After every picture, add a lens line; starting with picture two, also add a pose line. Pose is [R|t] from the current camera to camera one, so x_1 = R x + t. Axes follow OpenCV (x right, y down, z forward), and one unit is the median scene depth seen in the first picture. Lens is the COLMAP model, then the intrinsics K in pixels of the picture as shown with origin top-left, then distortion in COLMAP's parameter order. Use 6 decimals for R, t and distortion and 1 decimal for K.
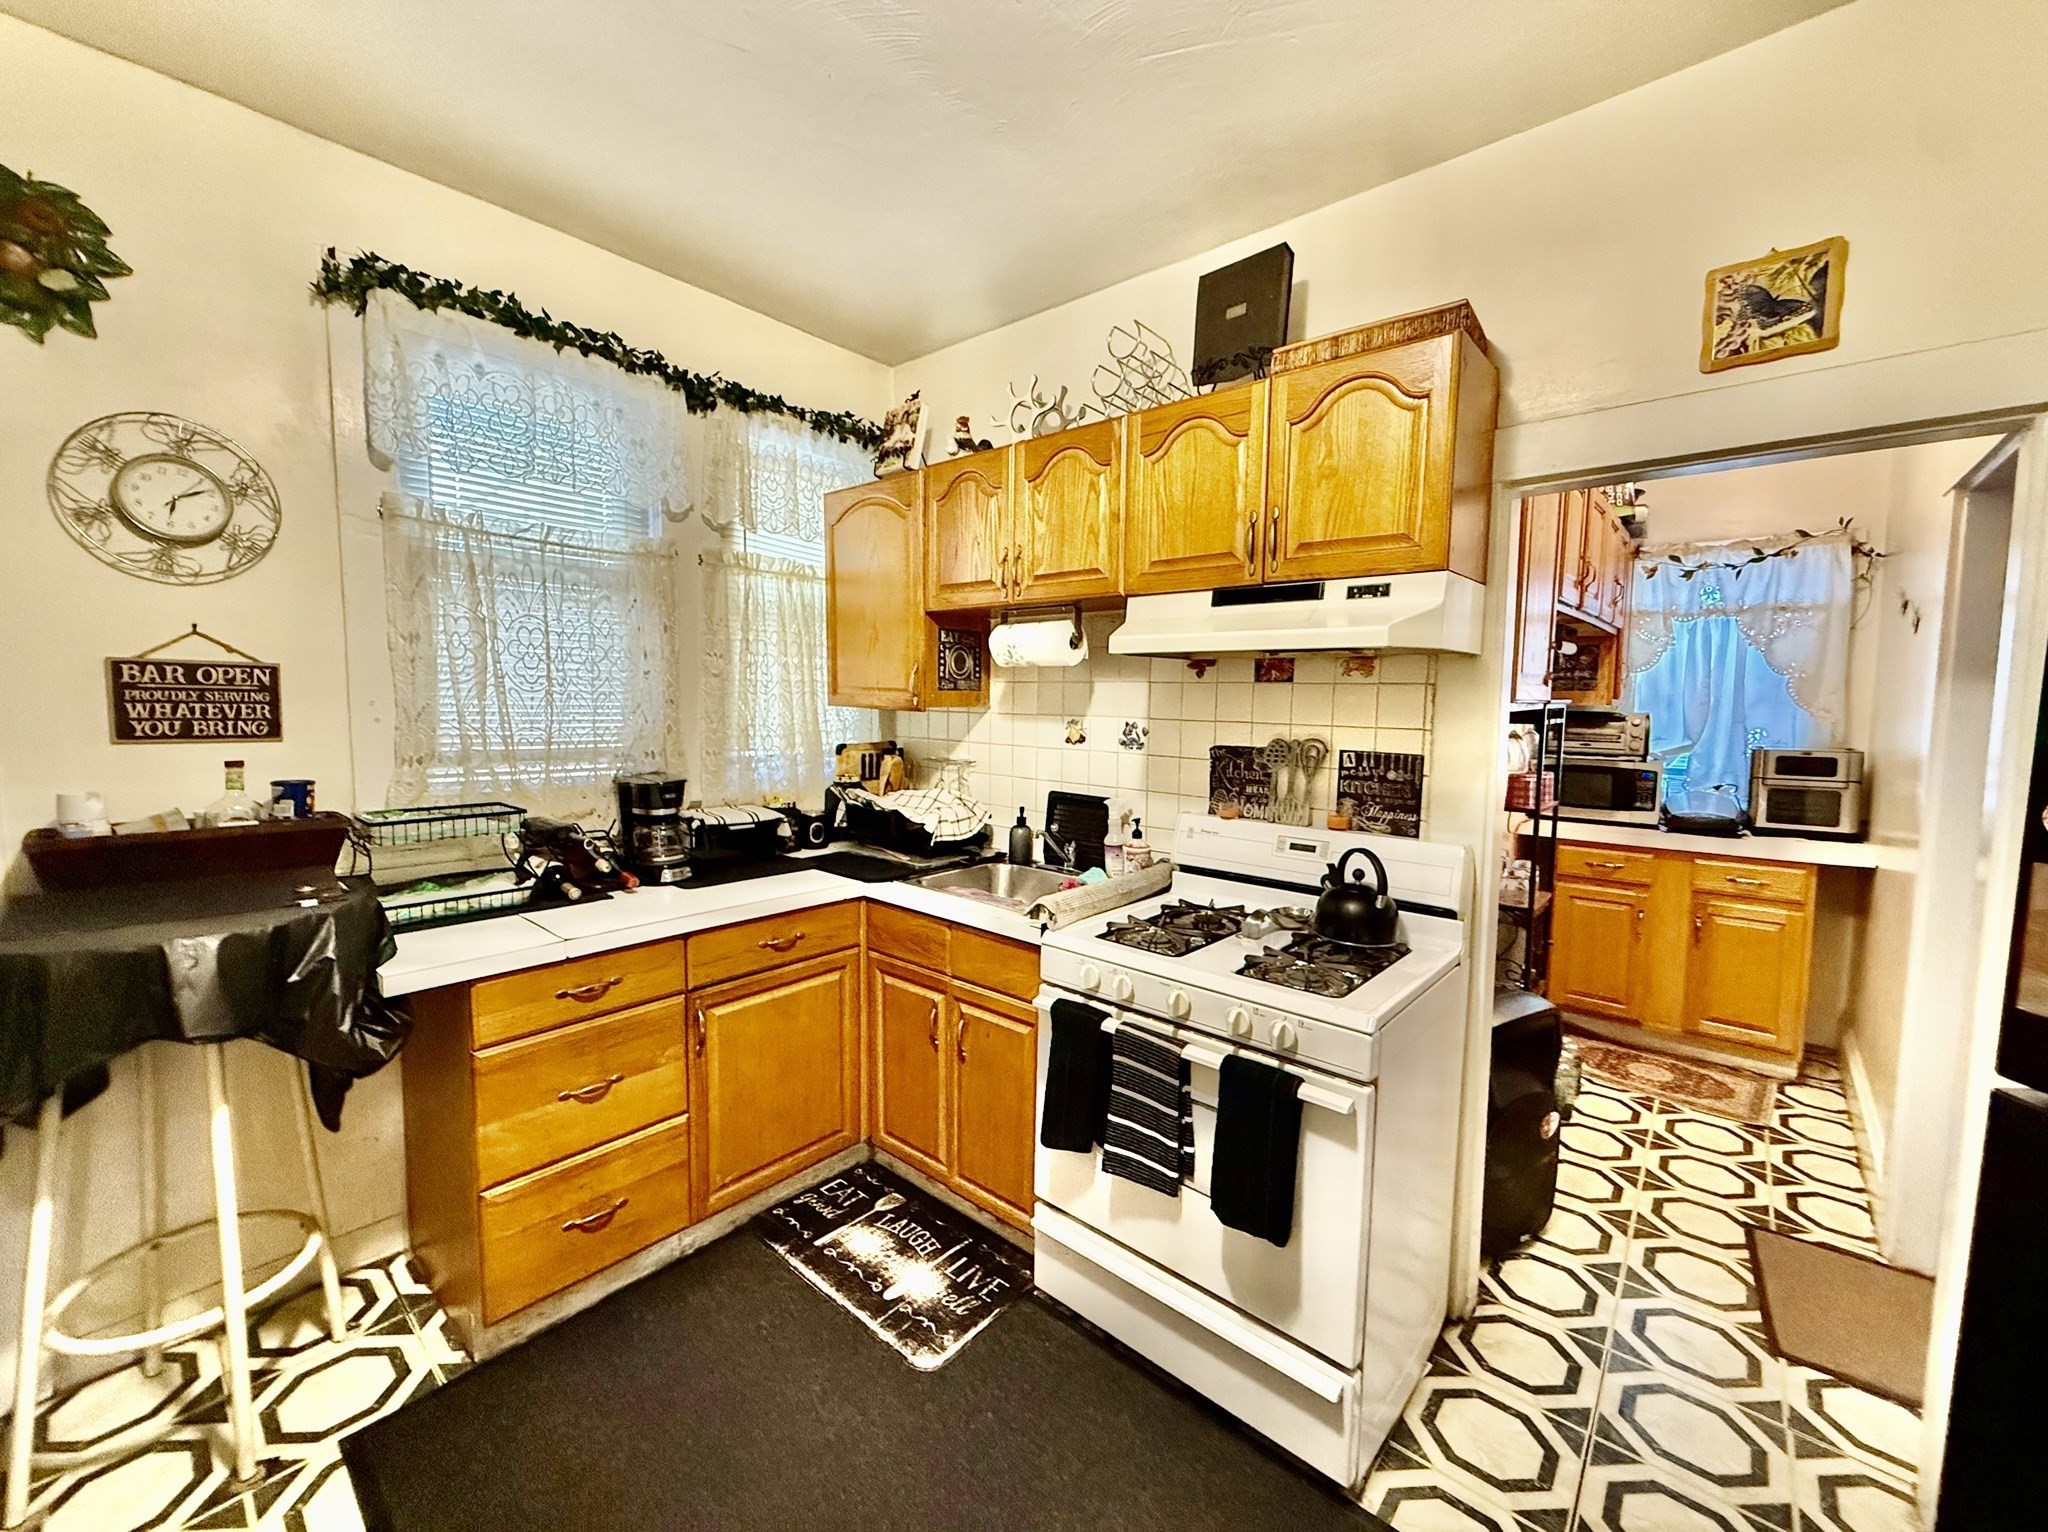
lens RADIAL K [[812.9, 0, 1018.1], [0, 812.9, 764.2], [0, 0, 1]] dist [-0.000405, -0.000364]
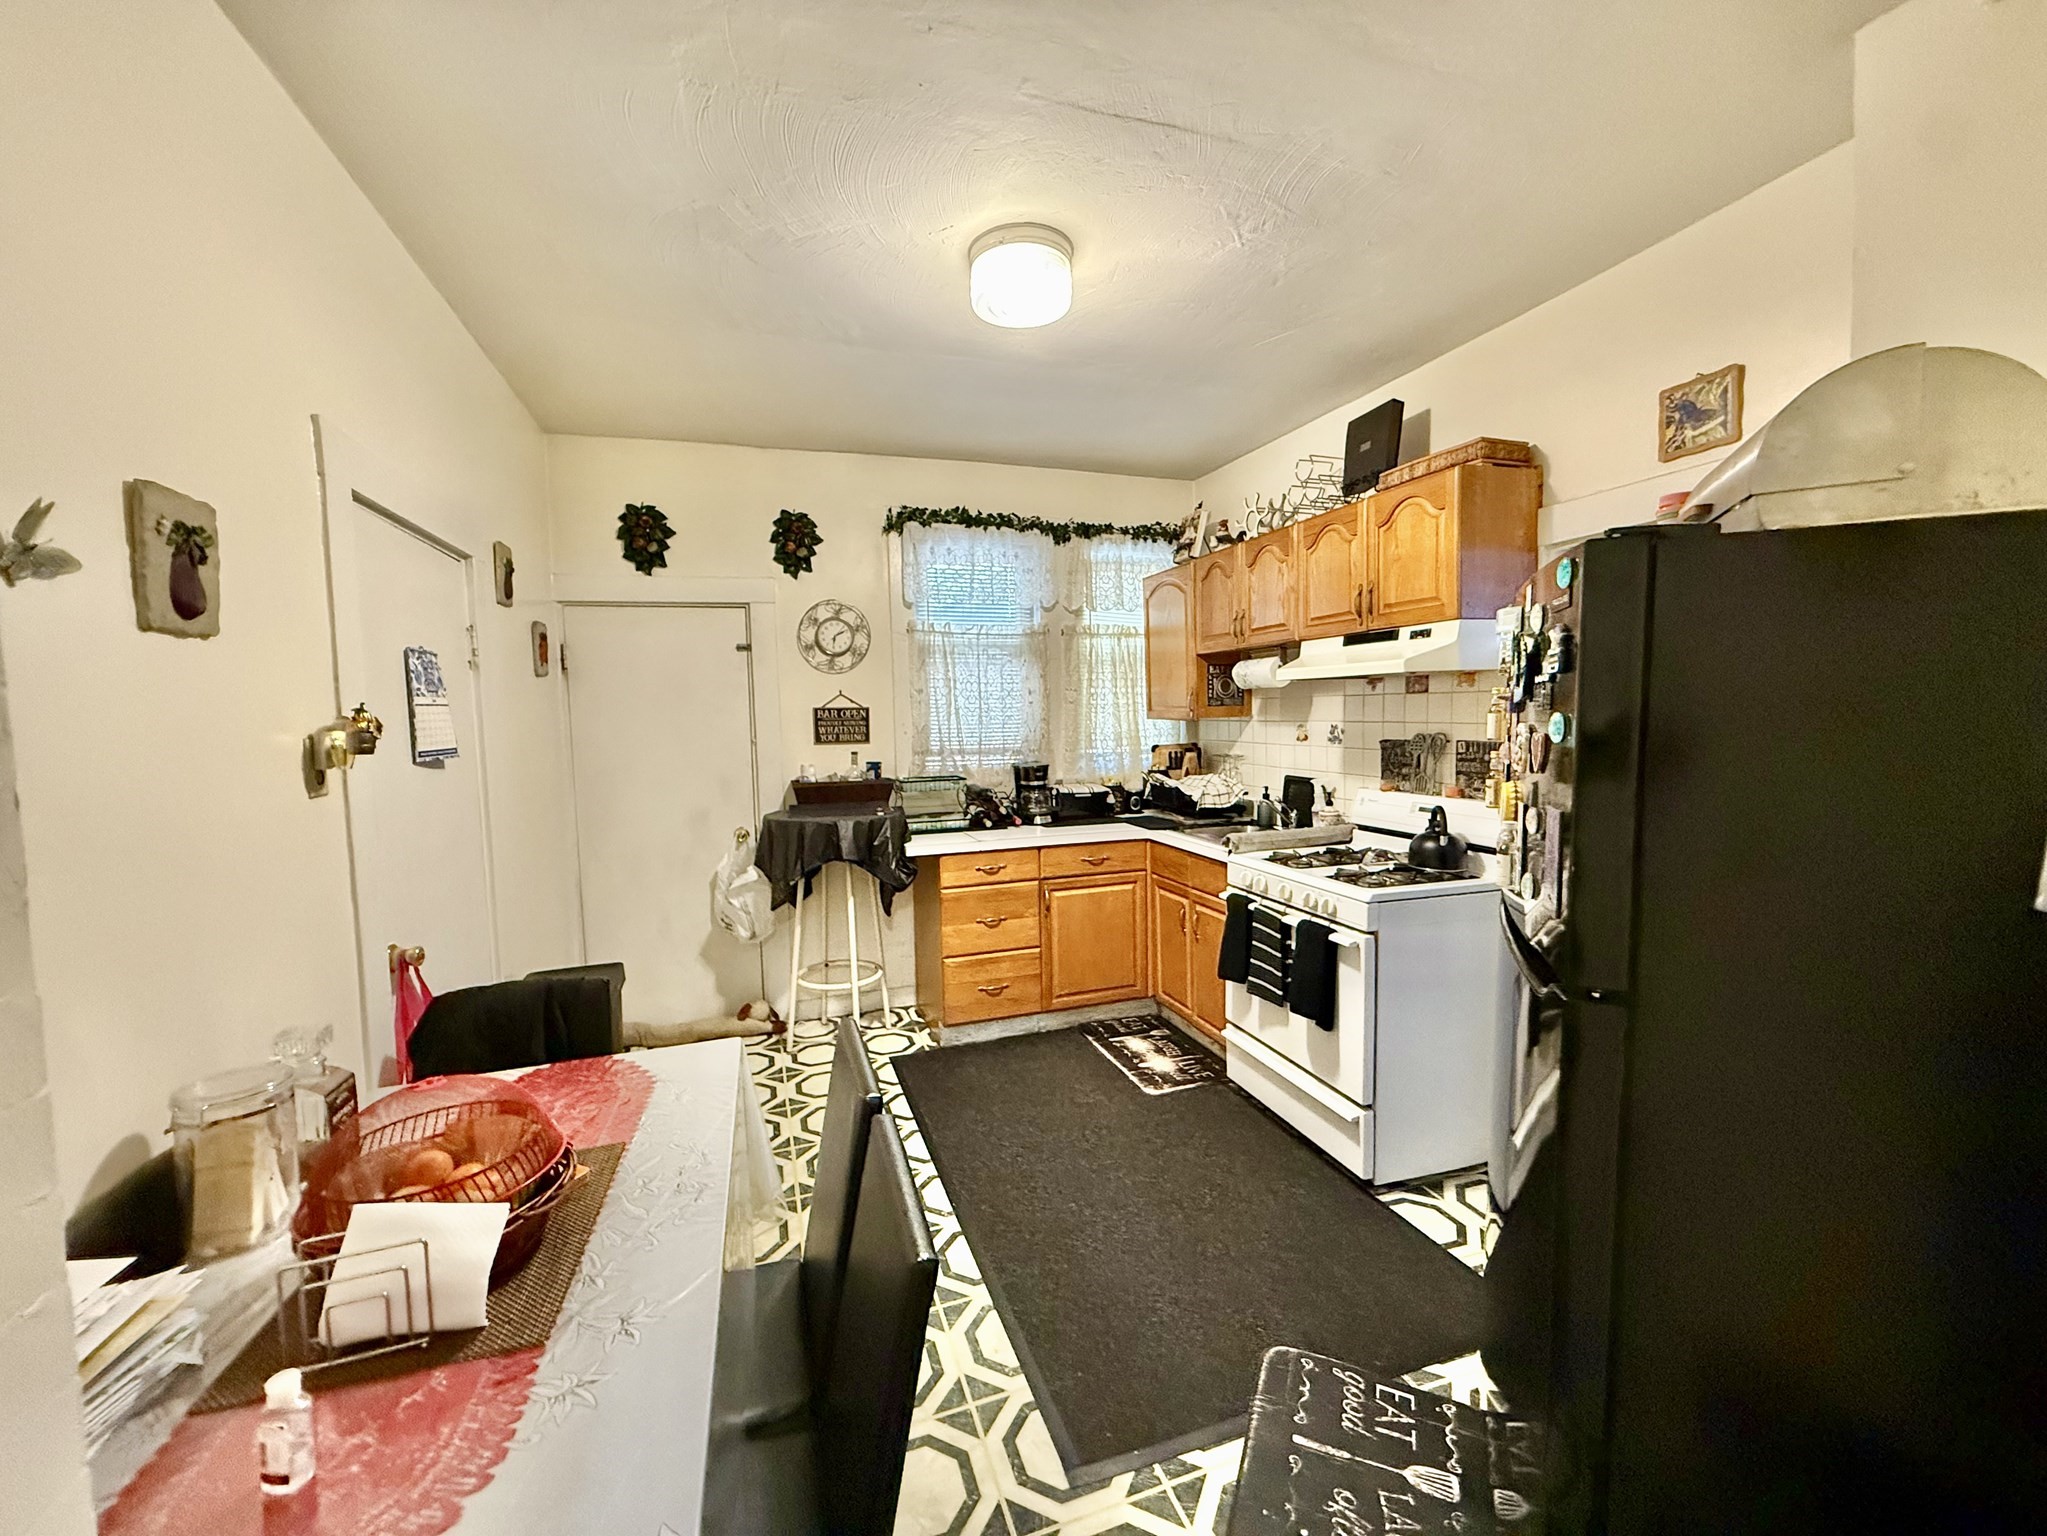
lens RADIAL K [[812.5, 0, 1017.6], [0, 812.5, 766.2], [0, 0, 1]] dist [-0.000405, -0.000364]
pose [[0.862531, -0.000304, -0.506004, 0.482752], [-0.007067, 0.999895, -0.012647, 0.053032], [0.505955, 0.014484, 0.862438, -0.611768]]
